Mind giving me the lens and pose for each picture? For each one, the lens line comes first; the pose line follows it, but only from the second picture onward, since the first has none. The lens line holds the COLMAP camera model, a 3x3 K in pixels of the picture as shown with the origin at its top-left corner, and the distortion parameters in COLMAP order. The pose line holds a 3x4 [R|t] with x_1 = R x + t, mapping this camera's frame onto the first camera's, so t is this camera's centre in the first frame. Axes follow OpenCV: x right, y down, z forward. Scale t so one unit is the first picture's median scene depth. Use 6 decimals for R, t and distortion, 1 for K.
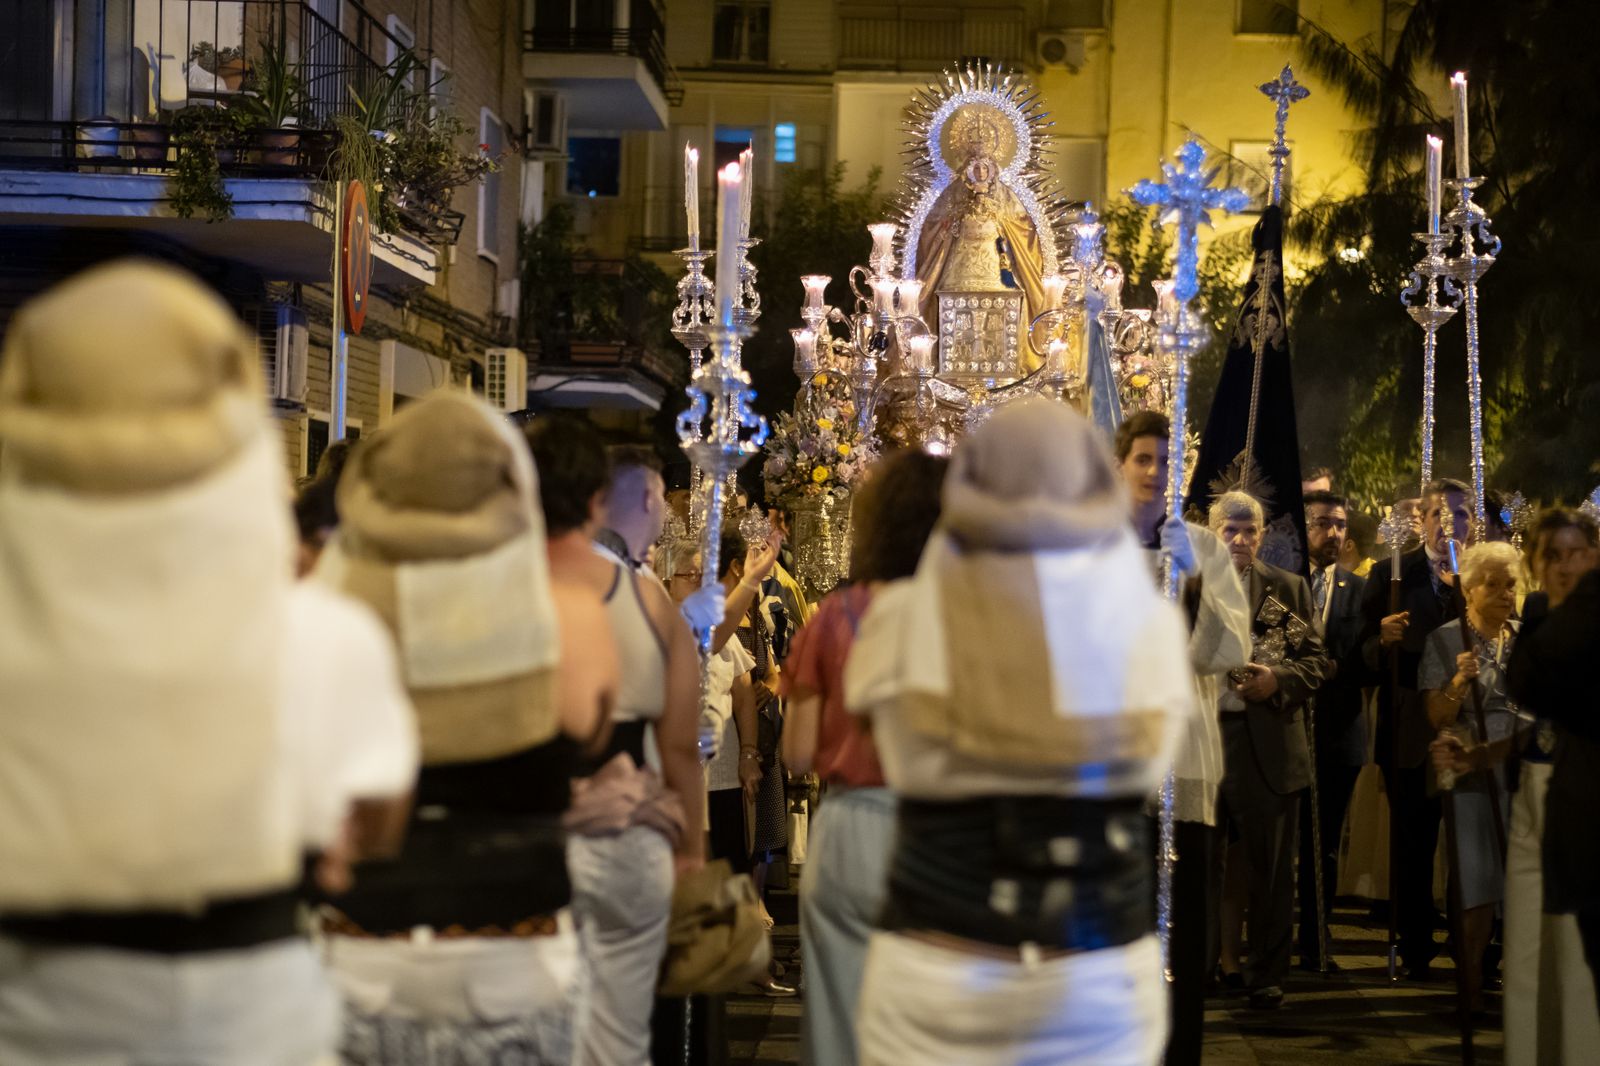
lens RADIAL K [[3512.9, 0, 800.6], [0, 3512.9, 565.1], [0, 0, 1]] dist [0.220430, -0.139817]
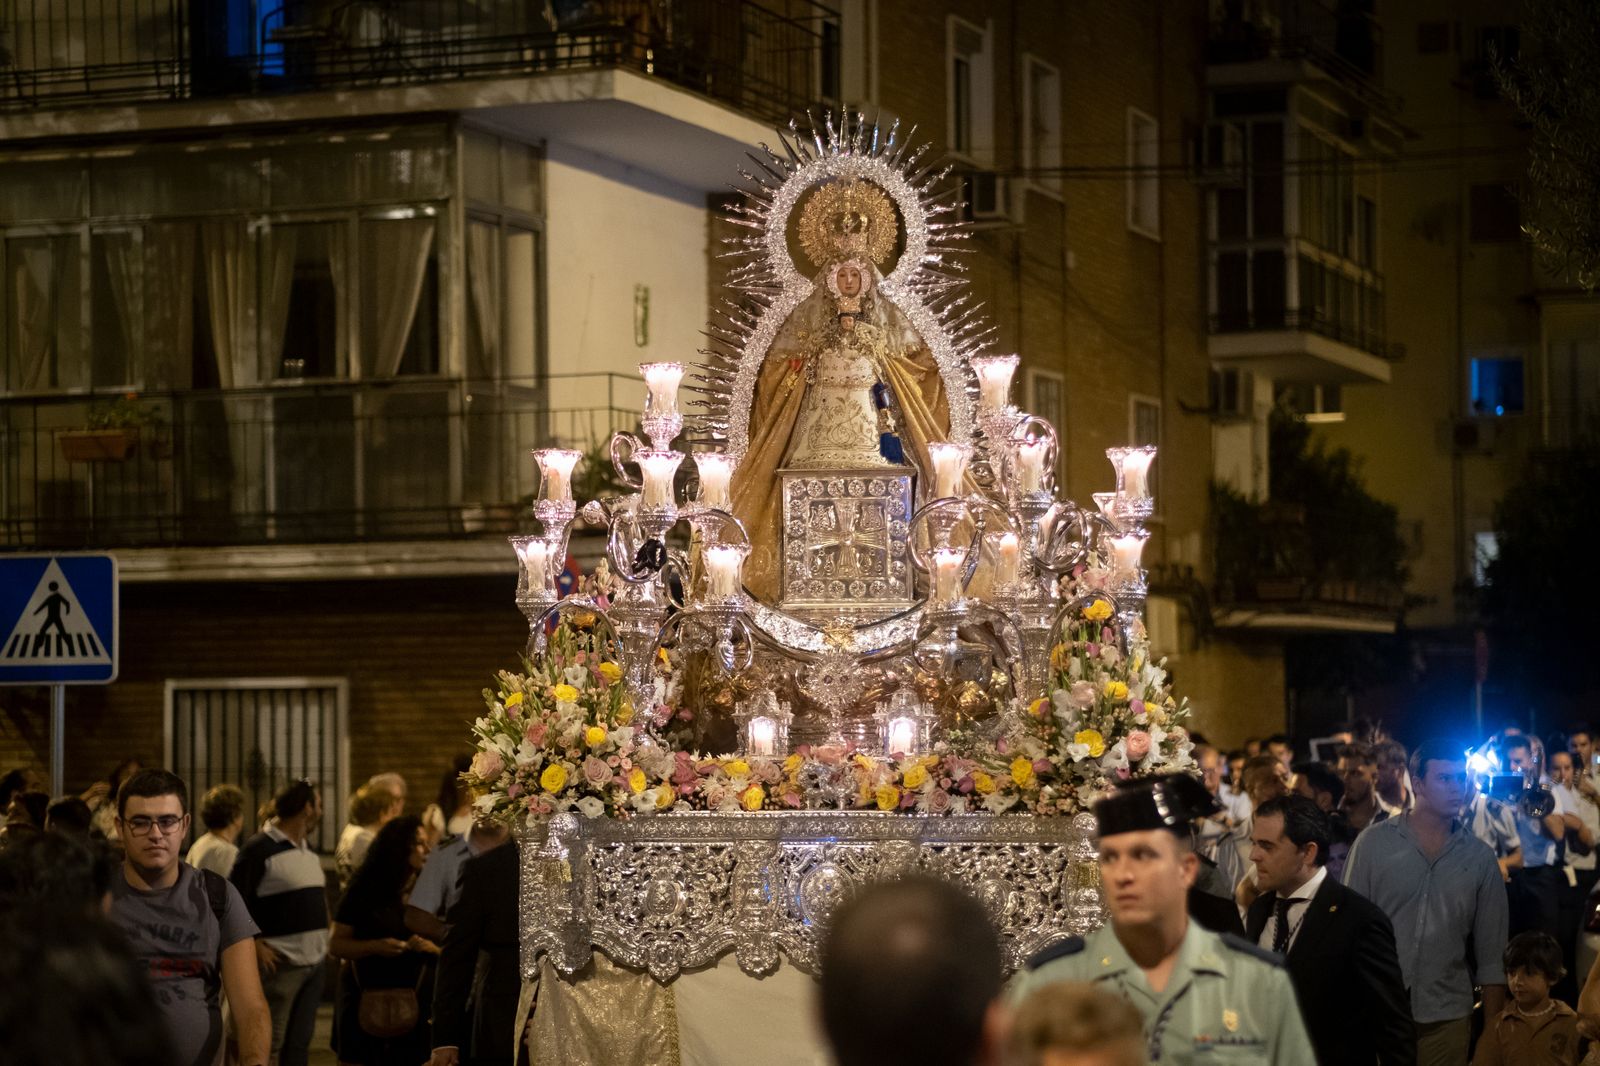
lens RADIAL K [[3512.9, 0, 800.6], [0, 3512.9, 565.1], [0, 0, 1]] dist [0.220430, -0.139817]
pose [[0.999146, -0.018158, -0.037117, 0.067799], [0.016357, 0.998701, -0.048264, -0.031133], [0.037945, 0.047616, 0.998145, 0.382887]]
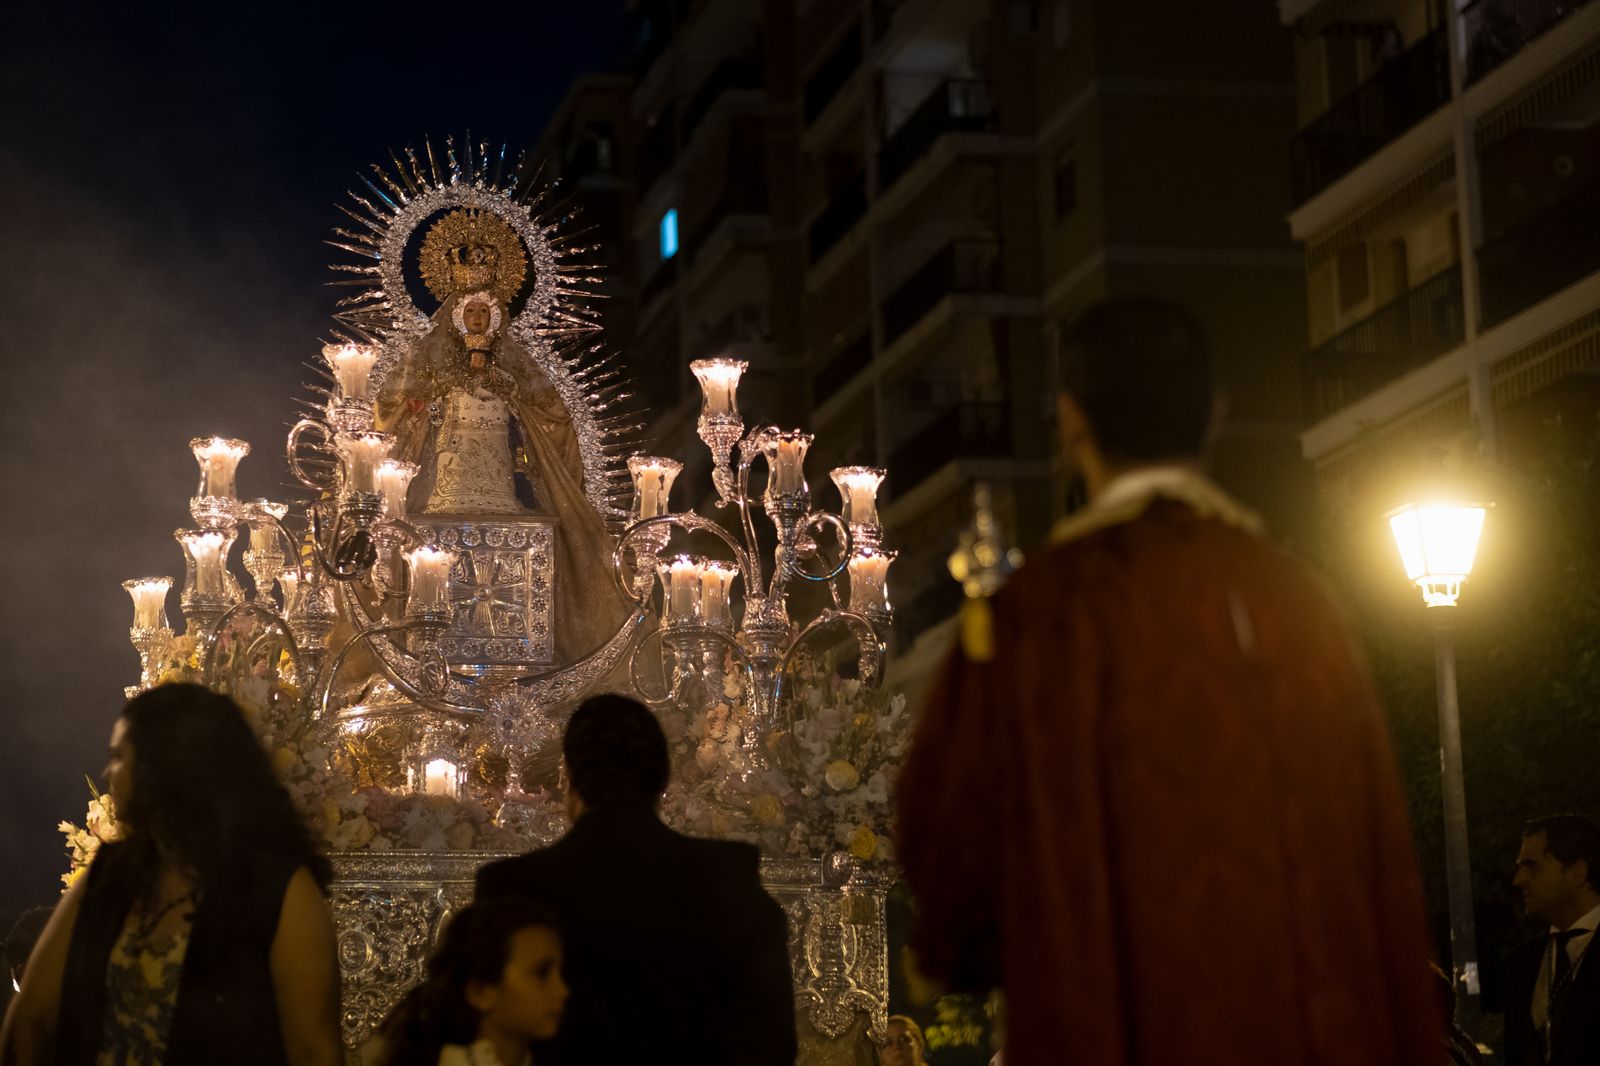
lens RADIAL K [[3512.9, 0, 800.6], [0, 3512.9, 565.1], [0, 0, 1]] dist [0.220430, -0.139817]
pose [[0.965544, 0.020222, 0.259454, -0.047360], [0.026111, 0.984418, -0.173897, 0.030146], [-0.258928, 0.174680, 0.949970, 0.466301]]
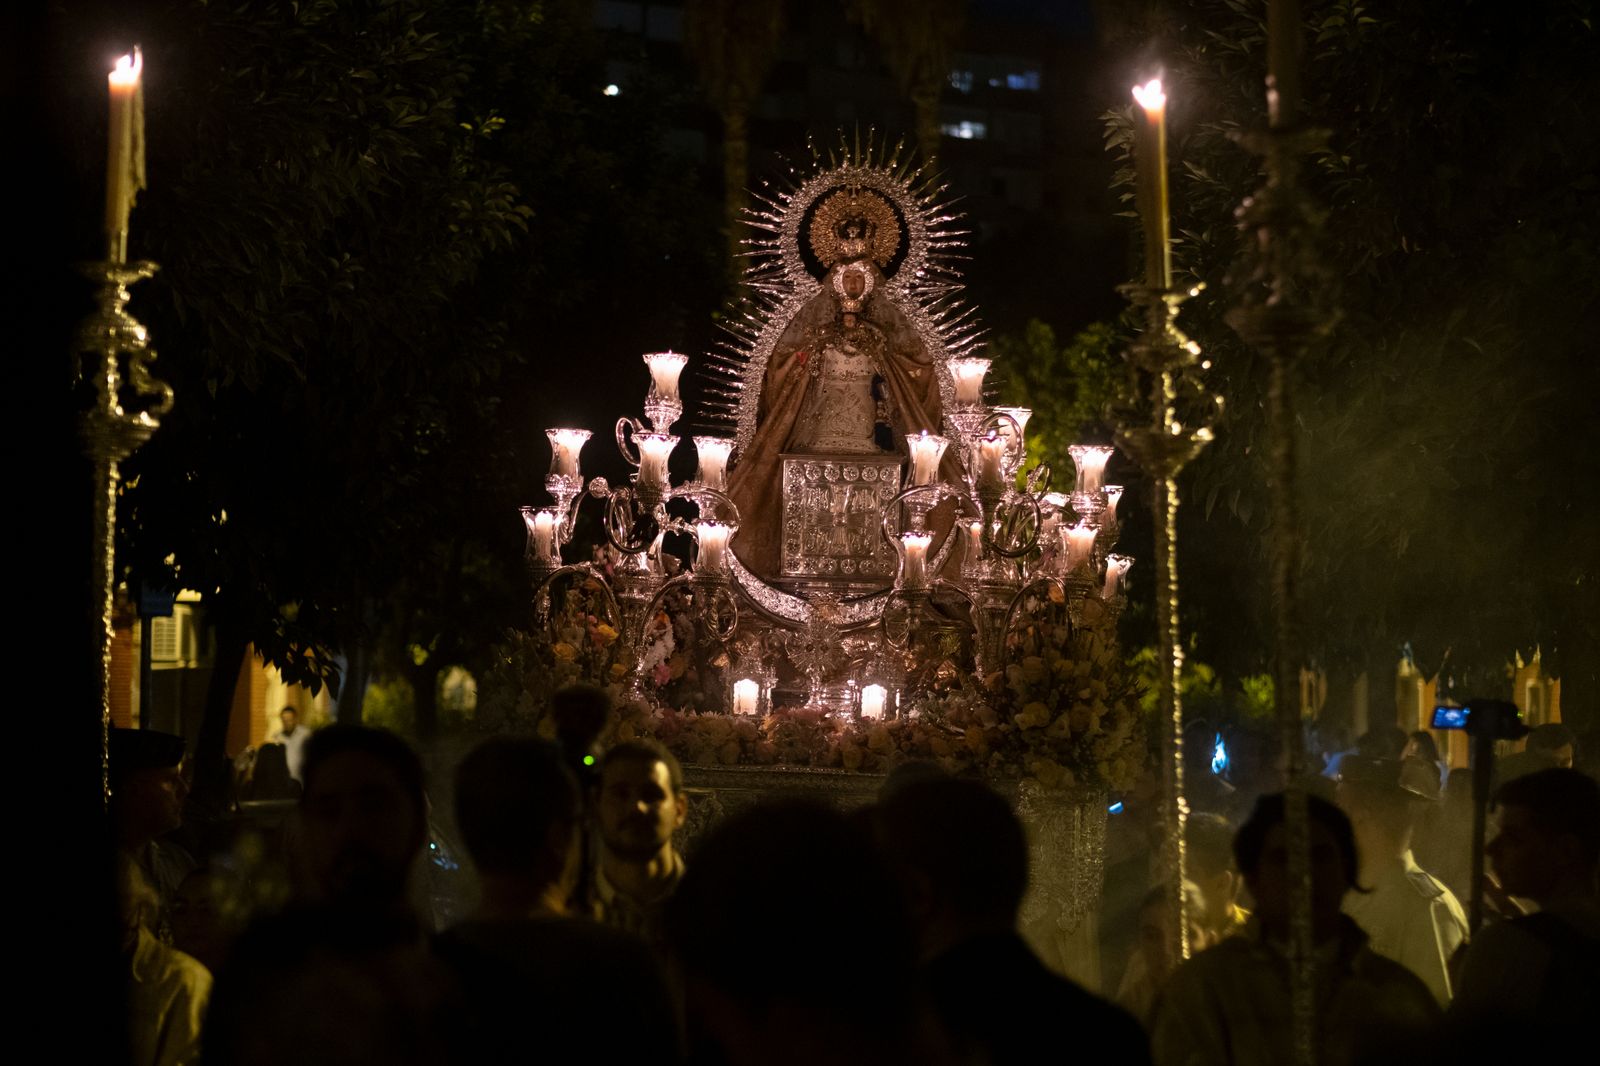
lens RADIAL K [[3512.9, 0, 800.6], [0, 3512.9, 565.1], [0, 0, 1]] dist [0.220430, -0.139817]
pose [[0.996640, 0.018642, -0.079751, 0.100743], [-0.021897, 0.998954, -0.040134, -0.029546], [0.078920, 0.041745, 0.996007, 0.327467]]
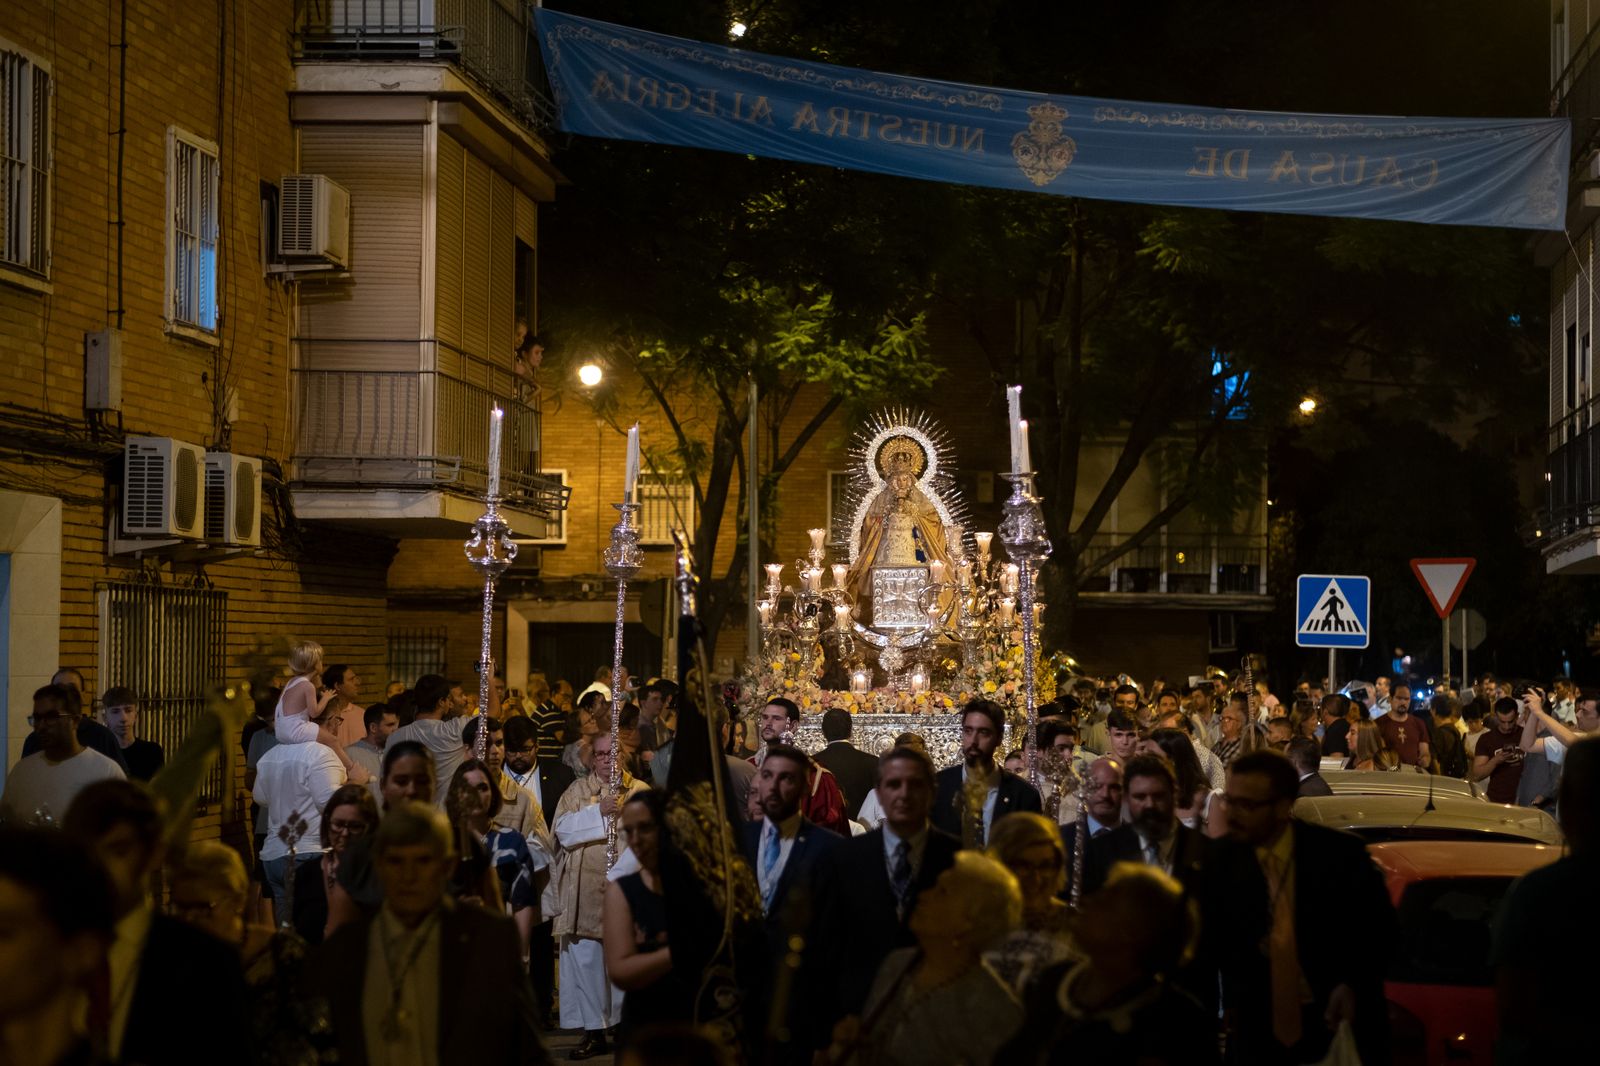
lens RADIAL K [[3512.9, 0, 800.6], [0, 3512.9, 565.1], [0, 0, 1]] dist [0.220430, -0.139817]
pose [[0.994345, -0.020767, -0.104151, 0.165692], [0.017920, 0.999442, -0.028195, -0.039283], [0.104678, 0.026169, 0.994162, -0.455271]]
